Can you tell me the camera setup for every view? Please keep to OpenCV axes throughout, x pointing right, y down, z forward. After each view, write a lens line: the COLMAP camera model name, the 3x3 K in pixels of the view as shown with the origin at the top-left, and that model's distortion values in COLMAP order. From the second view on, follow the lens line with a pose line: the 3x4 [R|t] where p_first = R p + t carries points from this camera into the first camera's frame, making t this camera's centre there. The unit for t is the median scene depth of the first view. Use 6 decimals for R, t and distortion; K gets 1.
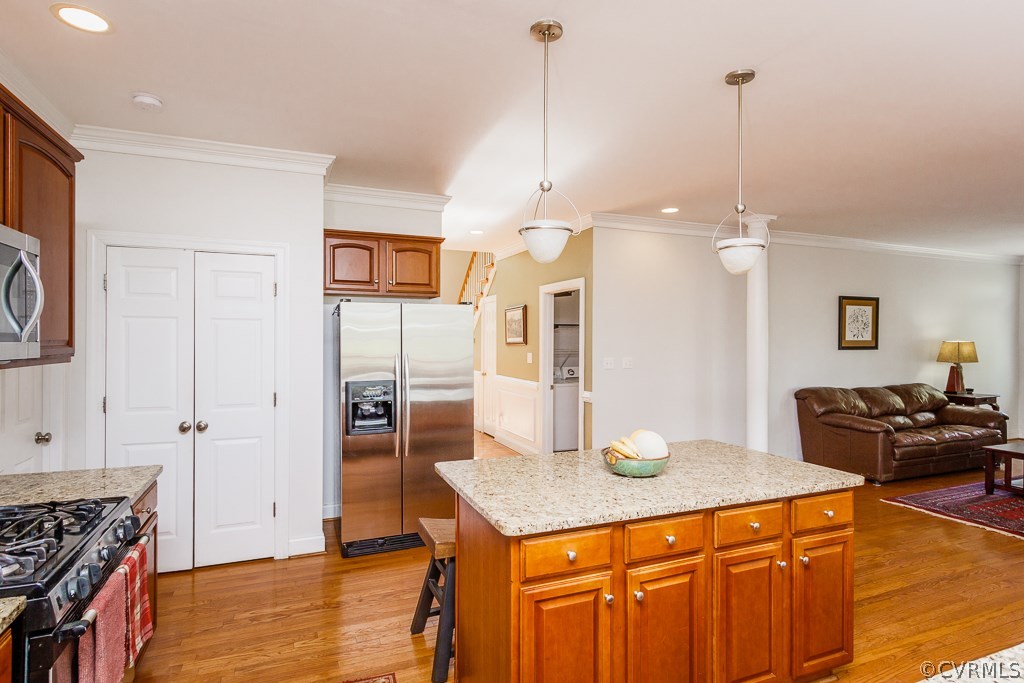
lens RADIAL K [[521.7, 0, 516.6], [0, 521.7, 339.1], [0, 0, 1]] dist [-0.004025, -0.000016]
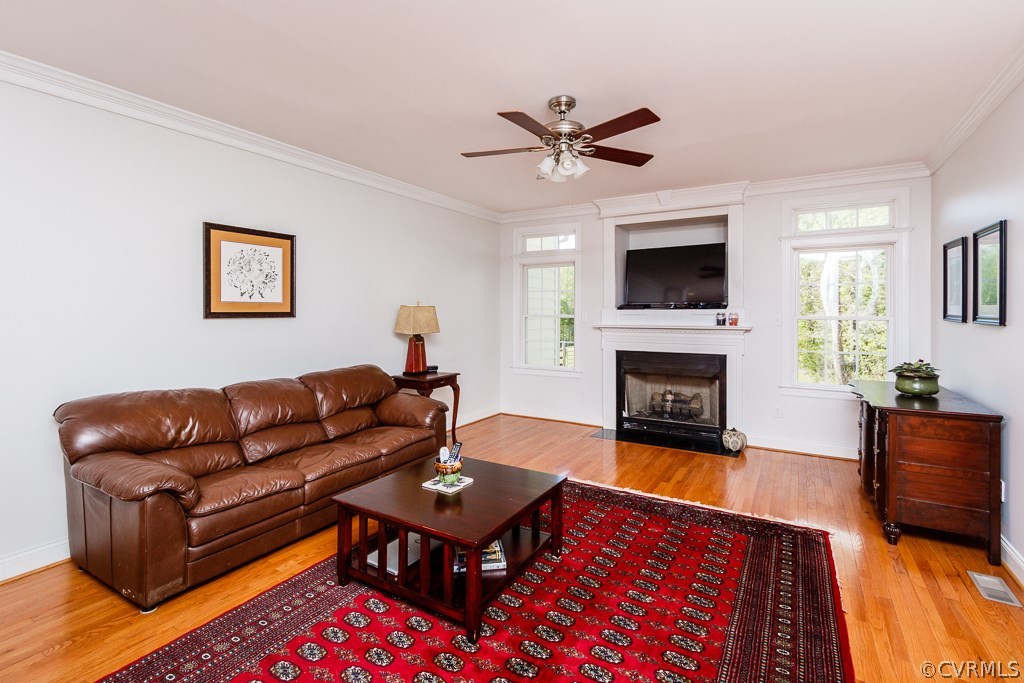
lens RADIAL K [[472.8, 0, 512.1], [0, 472.8, 315.8], [0, 0, 1]] dist [0.000736, -0.000070]
pose [[0.795044, -0.006614, 0.606516, 0.559839], [0.003504, 0.999974, 0.006312, 0.015979], [-0.606542, -0.002893, 0.795047, 0.380619]]
